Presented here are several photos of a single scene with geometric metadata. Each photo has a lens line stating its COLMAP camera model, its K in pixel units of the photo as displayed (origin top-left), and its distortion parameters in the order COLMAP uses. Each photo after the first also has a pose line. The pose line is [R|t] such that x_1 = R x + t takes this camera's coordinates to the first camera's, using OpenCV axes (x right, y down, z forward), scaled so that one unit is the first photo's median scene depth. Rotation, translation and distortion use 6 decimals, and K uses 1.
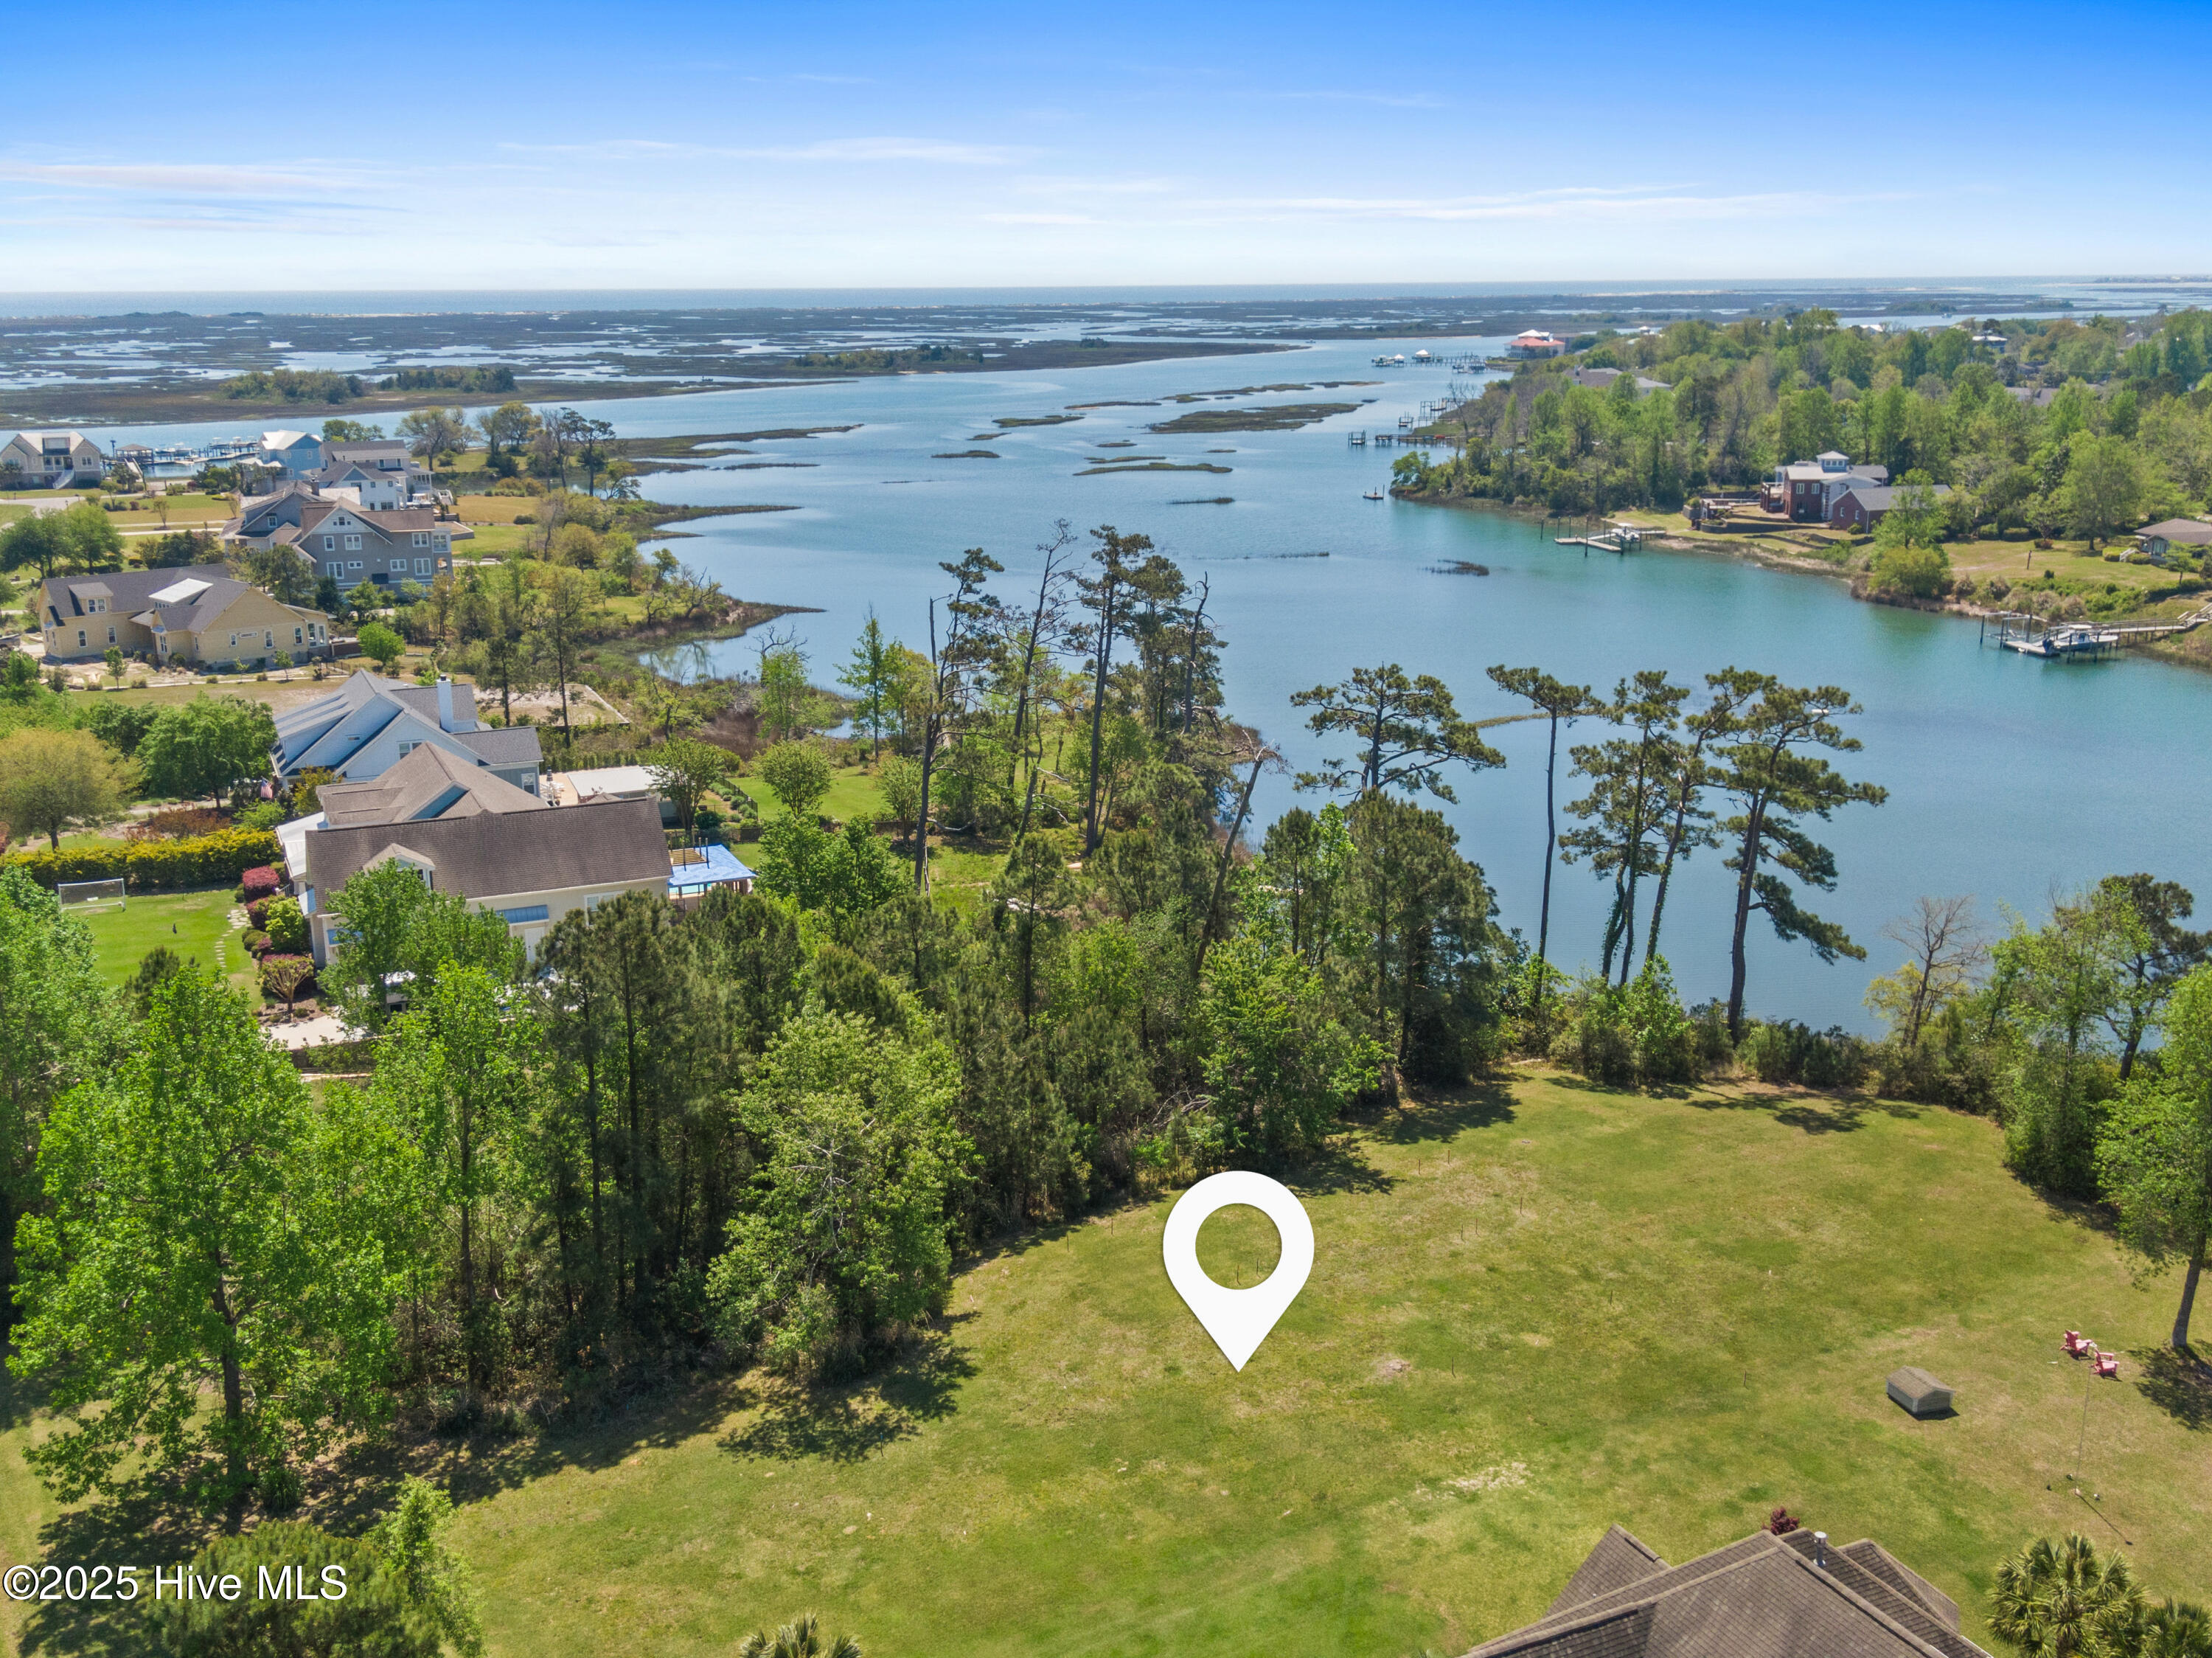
lens RADIAL K [[2166.2, 0, 1106.0], [0, 2166.2, 829.0], [0, 0, 1]] dist [0.029770, -0.007819]
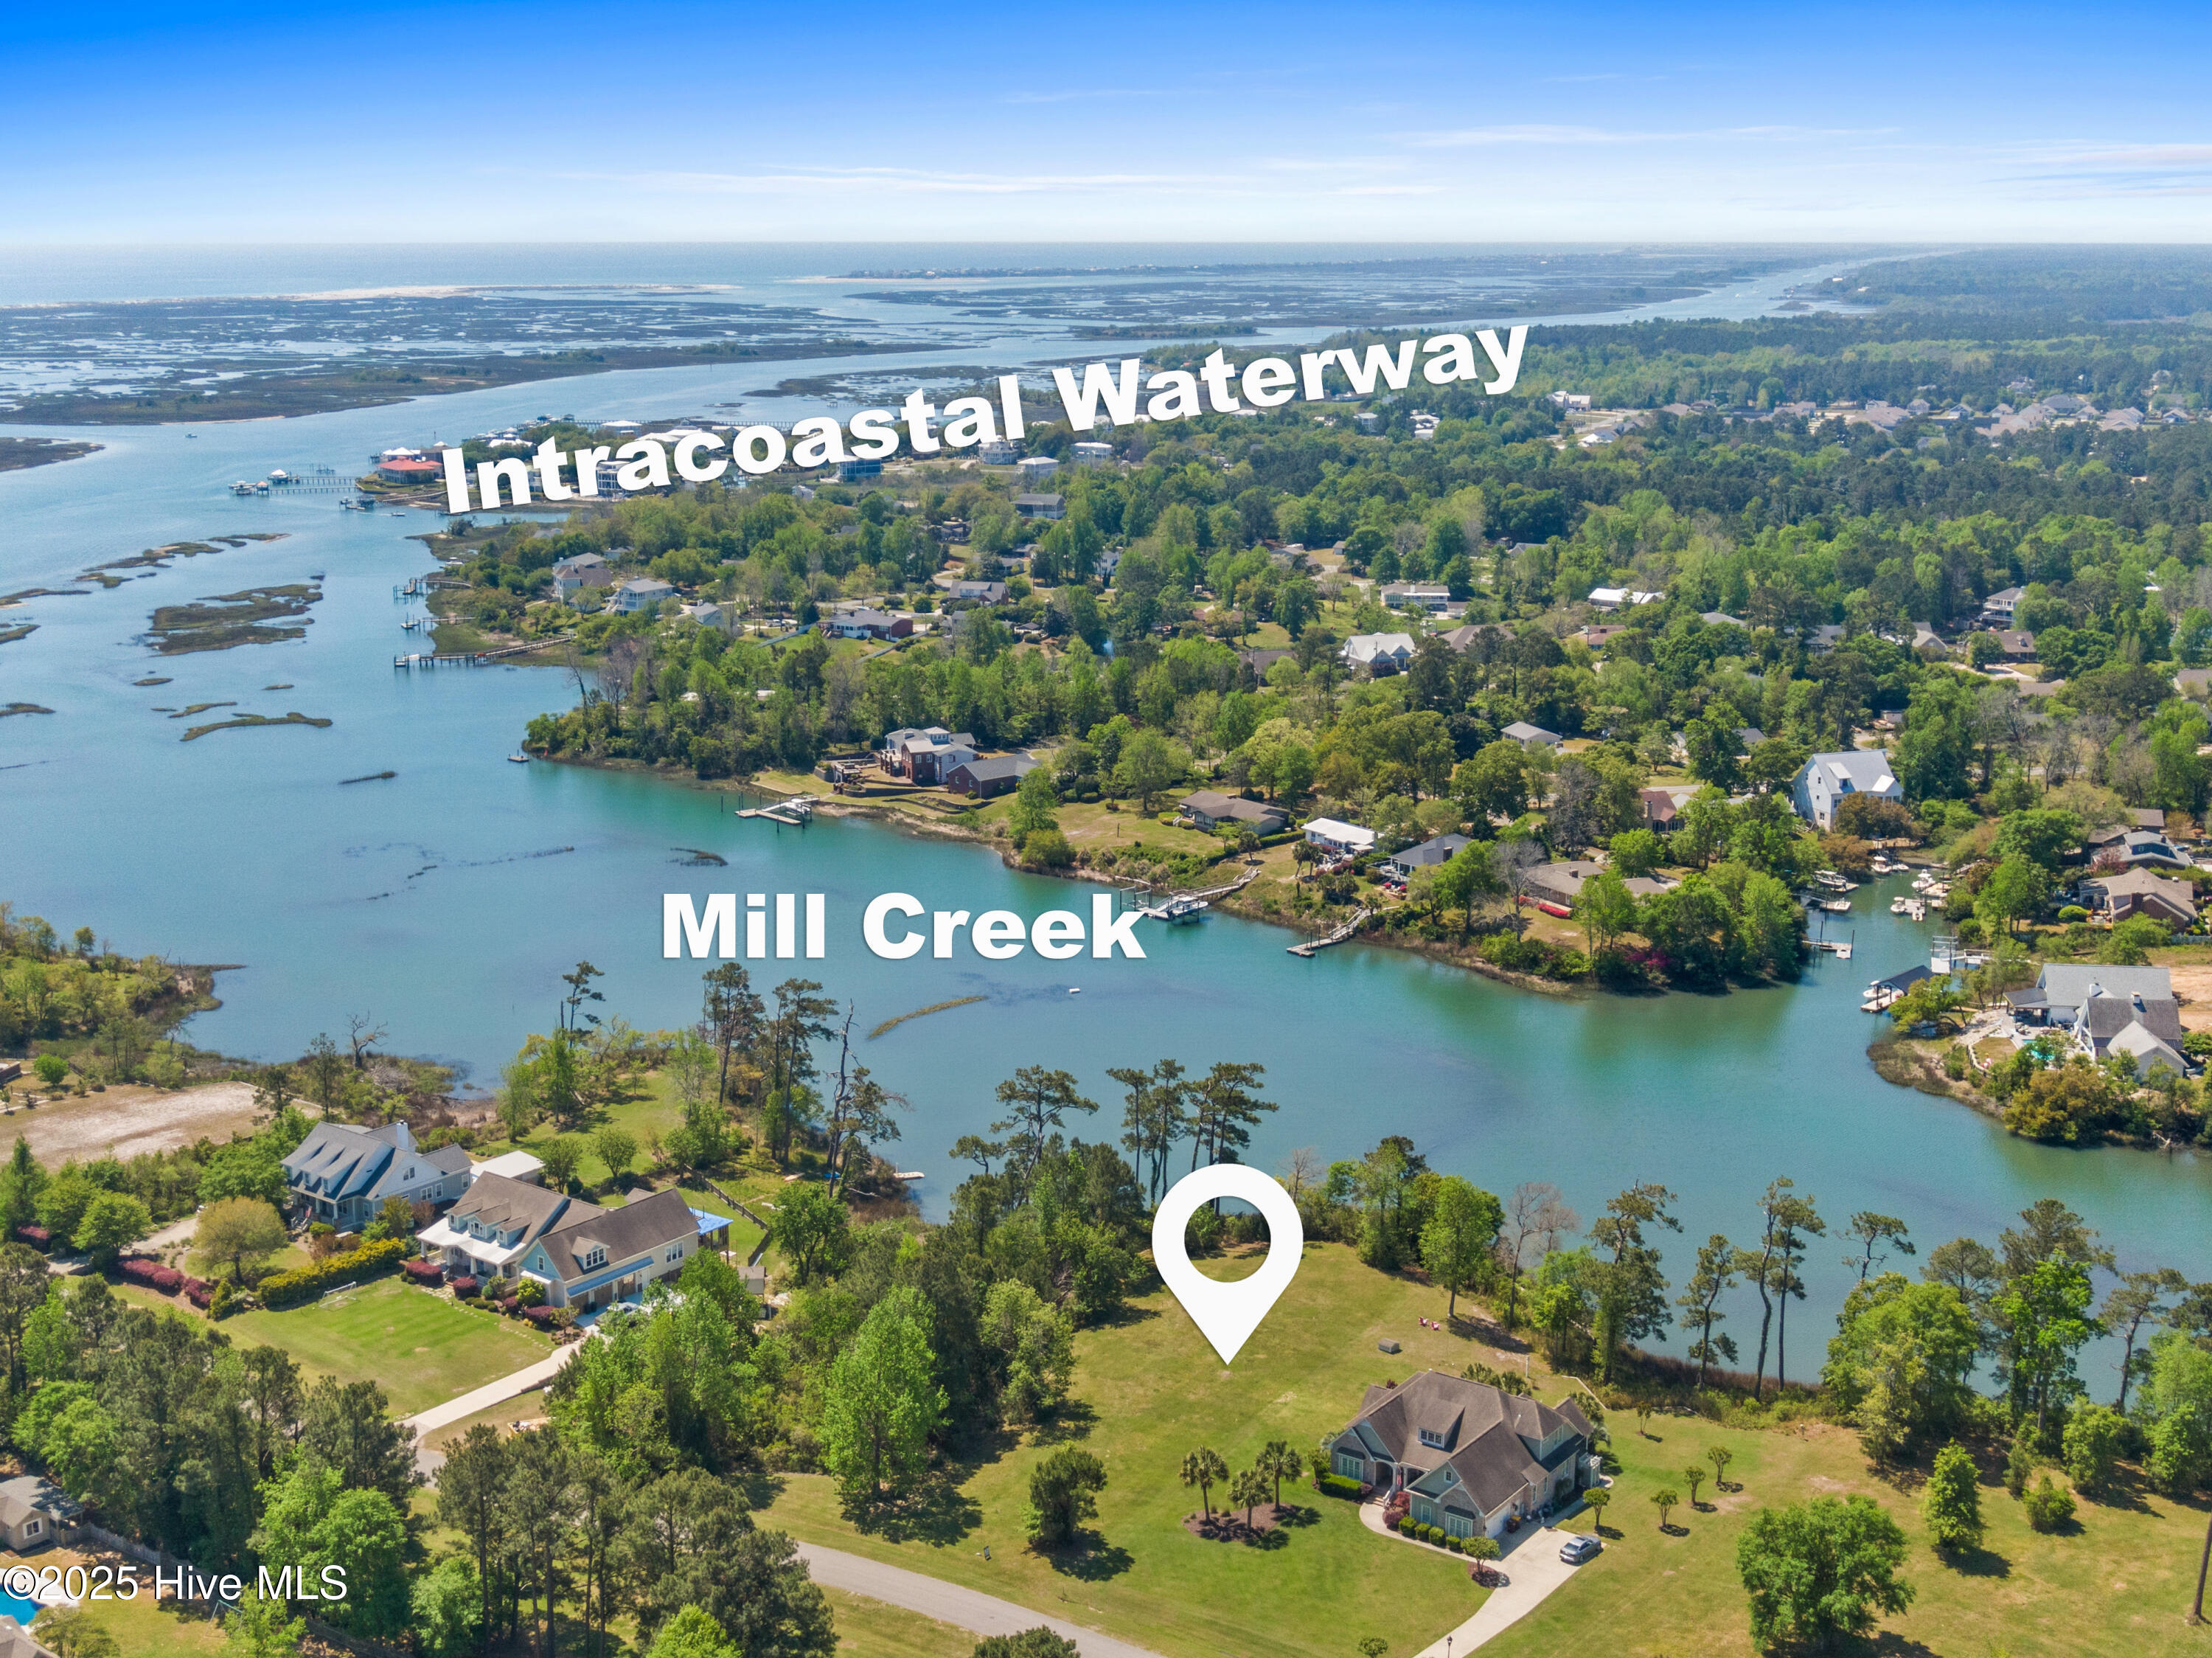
lens RADIAL K [[2812.0, 0, 1065.7], [0, 2812.0, 829.0], [0, 0, 1]] dist [0.034235, -0.103429]
pose [[0.873540, -0.097057, 0.476977, -0.503976], [0.109627, 0.993972, 0.001485, -0.139281], [-0.474246, 0.050992, 0.878915, -0.619969]]
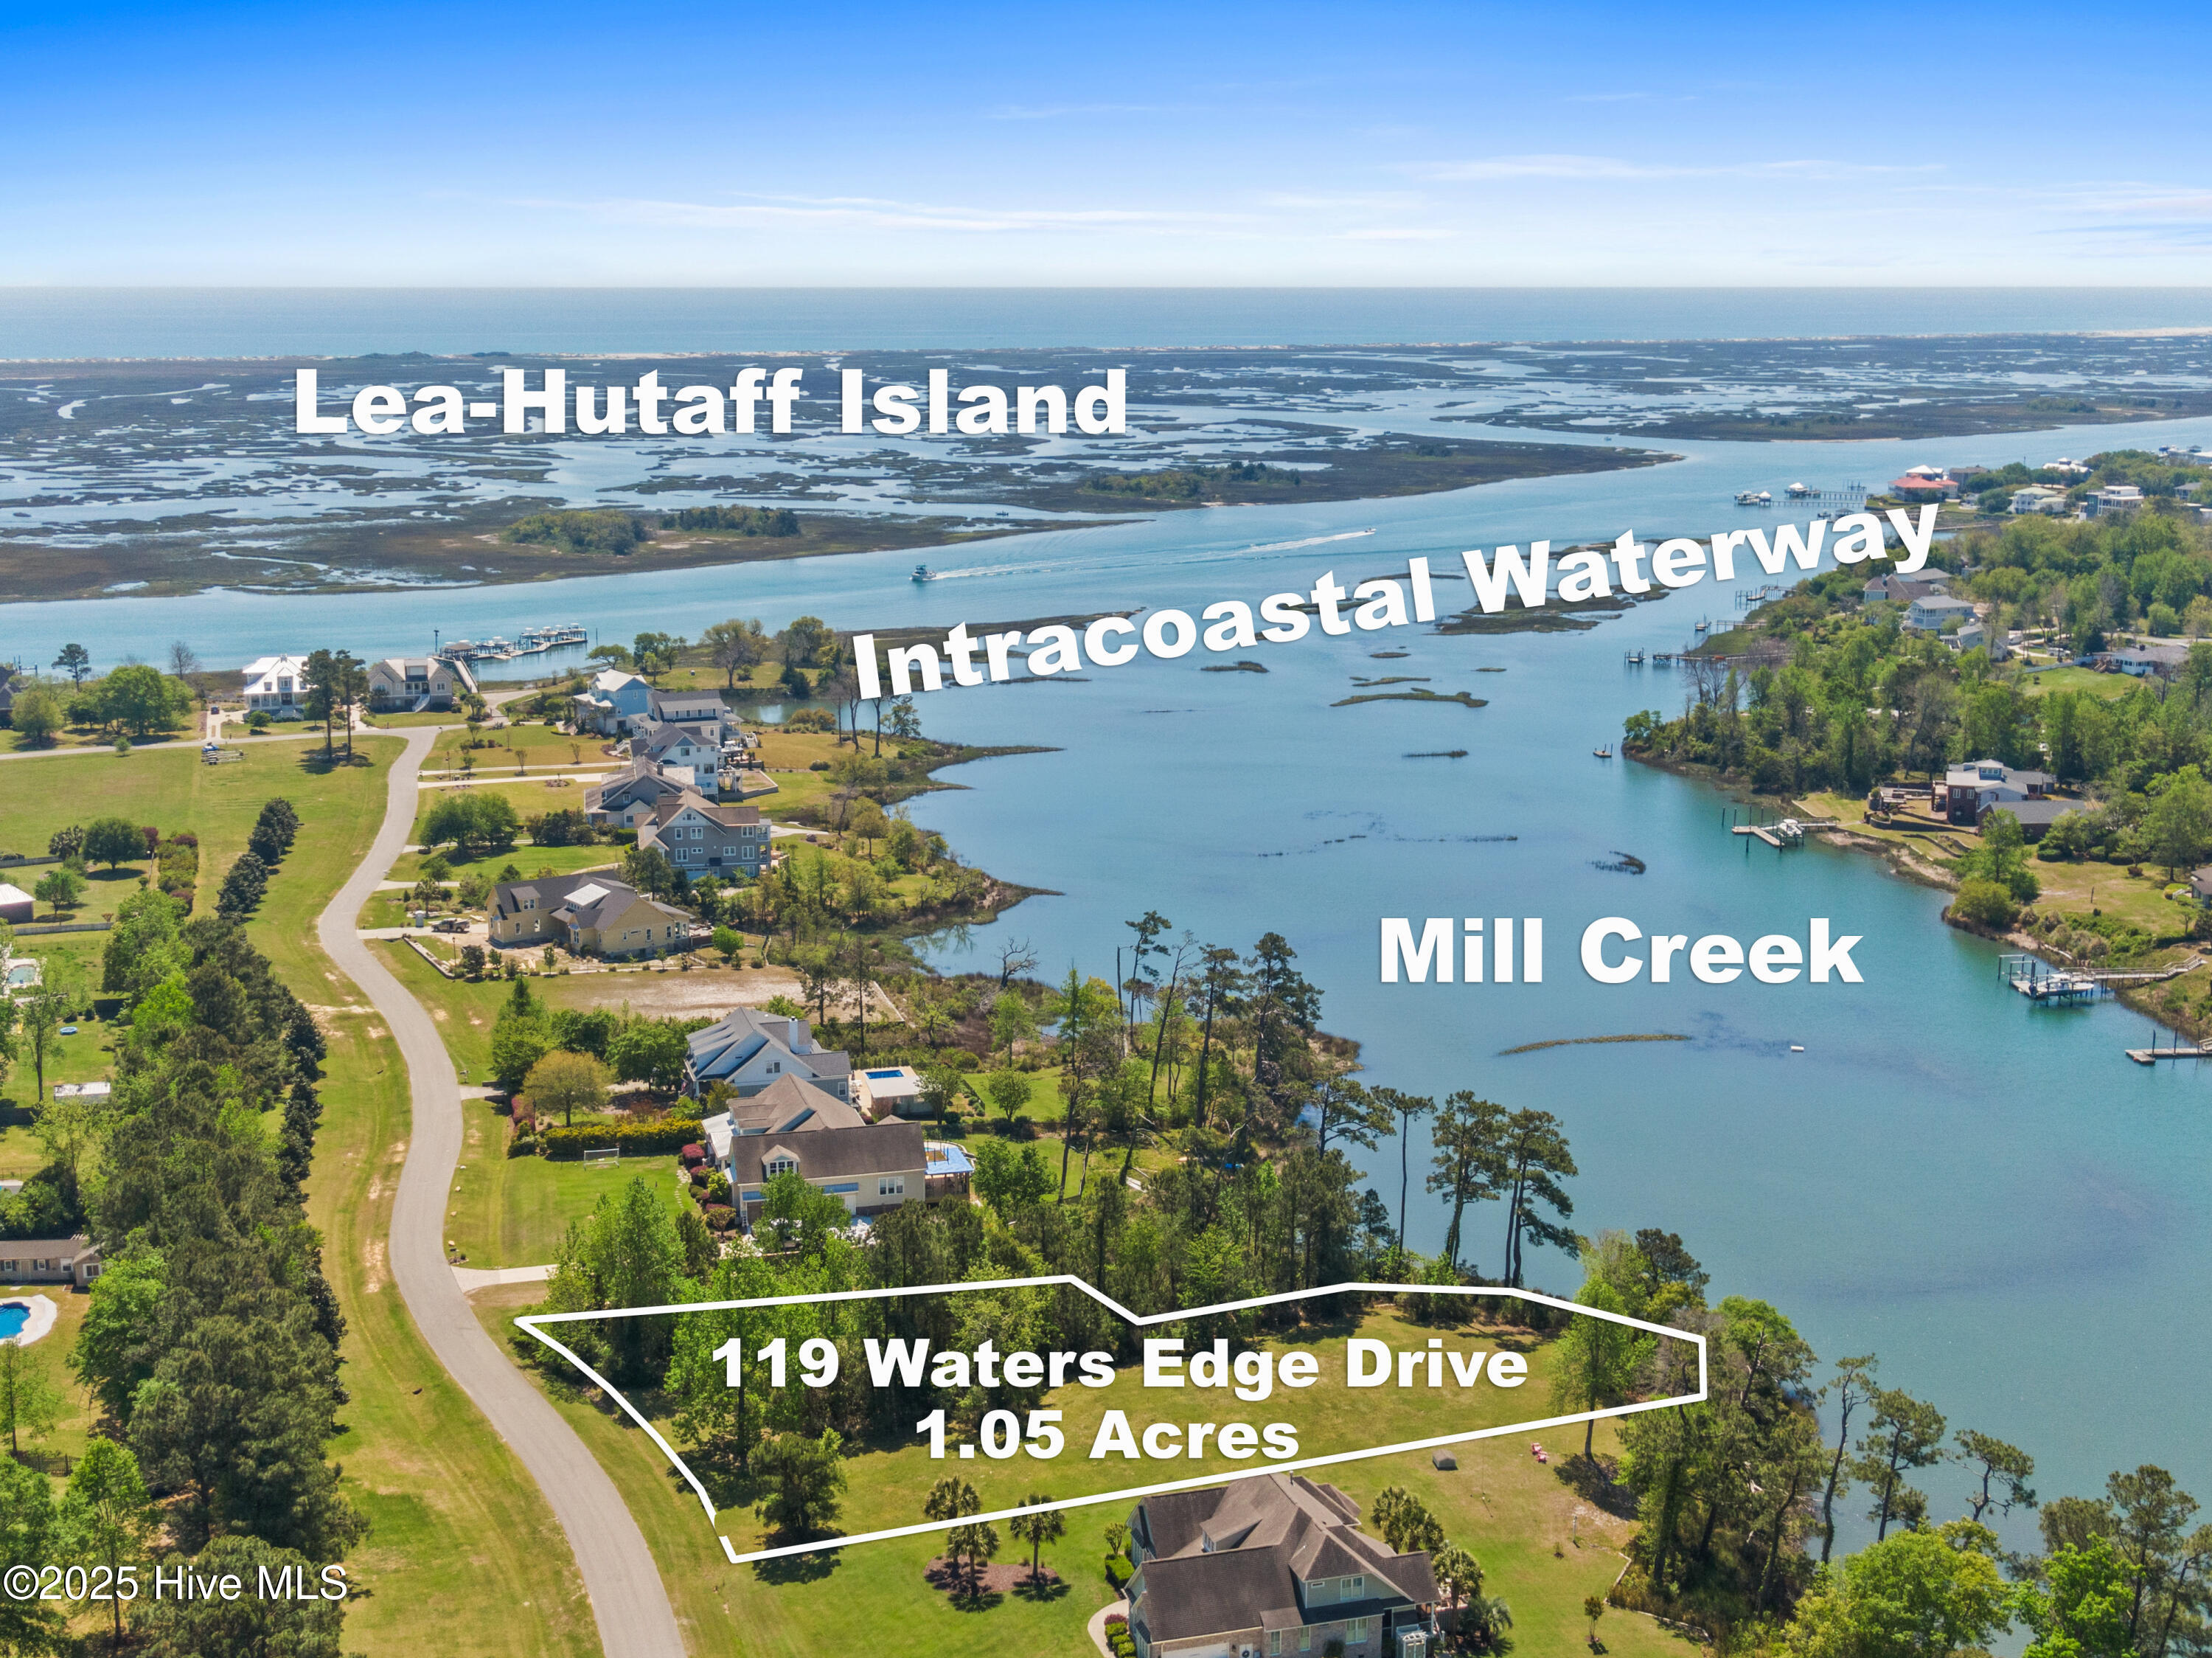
lens RADIAL K [[2812.0, 0, 1065.7], [0, 2812.0, 829.0], [0, 0, 1]] dist [0.034235, -0.103429]
pose [[0.987407, 0.035272, -0.154219, 0.122006], [-0.041881, 0.998329, -0.039816, -0.080725], [0.152557, 0.045773, 0.987234, -0.602205]]
